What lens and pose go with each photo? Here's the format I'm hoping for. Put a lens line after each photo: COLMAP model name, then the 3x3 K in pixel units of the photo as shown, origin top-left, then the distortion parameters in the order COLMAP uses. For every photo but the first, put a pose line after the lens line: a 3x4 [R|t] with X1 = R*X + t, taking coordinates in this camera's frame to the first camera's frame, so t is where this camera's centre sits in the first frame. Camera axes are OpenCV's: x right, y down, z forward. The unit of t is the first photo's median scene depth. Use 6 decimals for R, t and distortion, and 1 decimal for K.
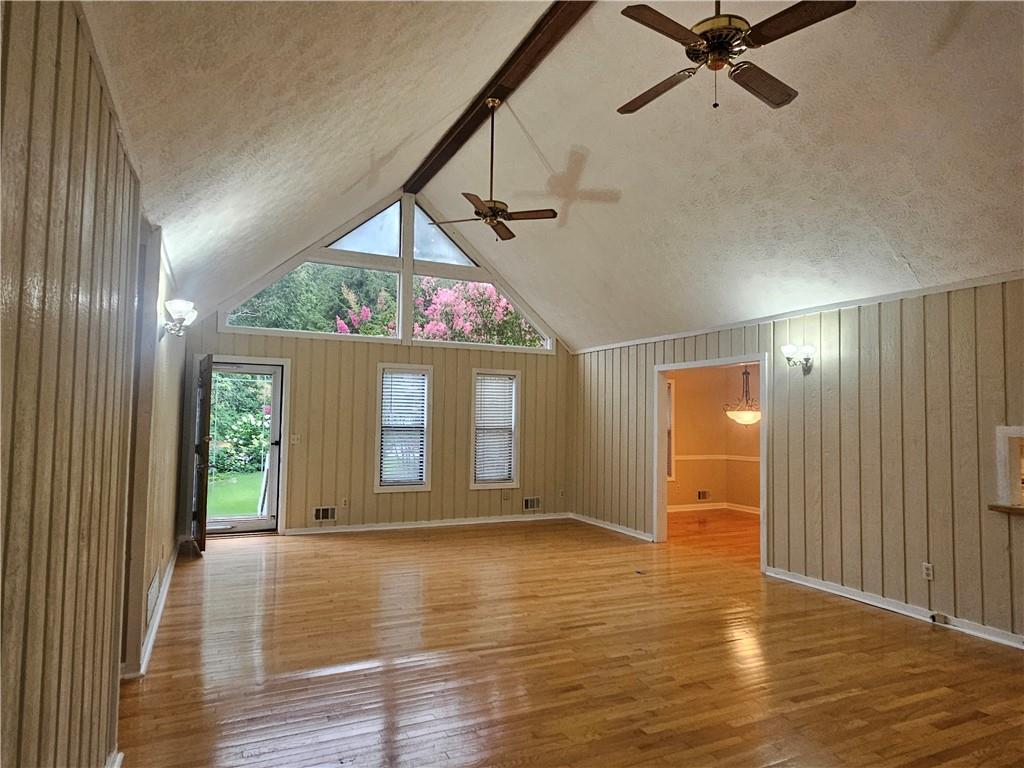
lens RADIAL K [[614.7, 0, 507.8], [0, 614.7, 389.0], [0, 0, 1]] dist [0.004483, -0.003560]
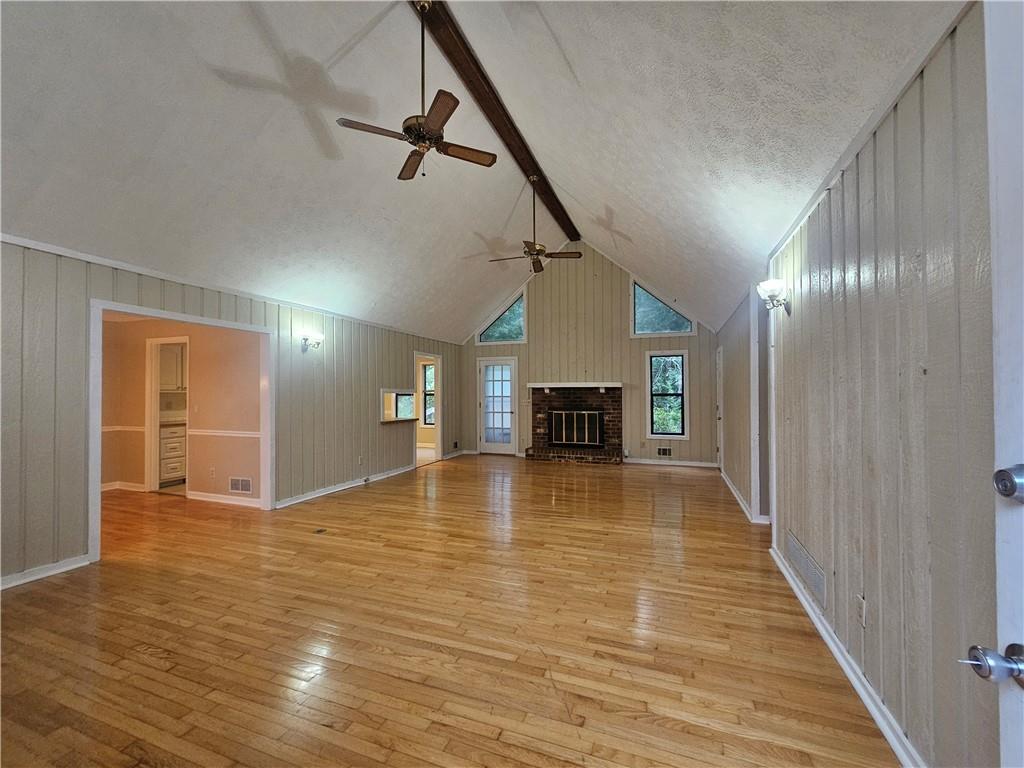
lens RADIAL K [[418.0, 0, 512.7], [0, 418.0, 386.2], [0, 0, 1]] dist [0.001318, 0.000112]
pose [[-0.694060, 0.001734, 0.719915, -0.397721], [-0.043290, 0.998087, -0.044139, 0.056450], [-0.718615, -0.061800, -0.692657, 0.976864]]
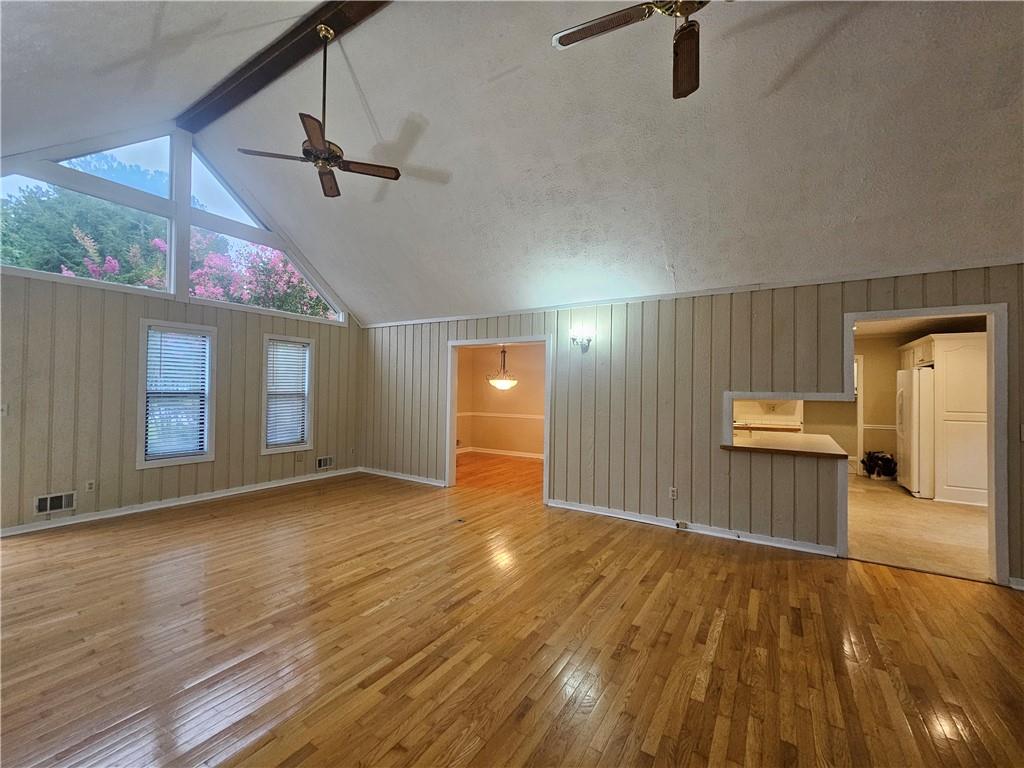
lens RADIAL K [[418.0, 0, 512.7], [0, 418.0, 386.2], [0, 0, 1]] dist [0.001318, 0.000112]
pose [[0.843261, 0.004400, 0.537487, -0.092583], [-0.030955, 0.998704, 0.040389, 0.013147], [-0.536613, -0.050697, 0.842304, 0.240544]]
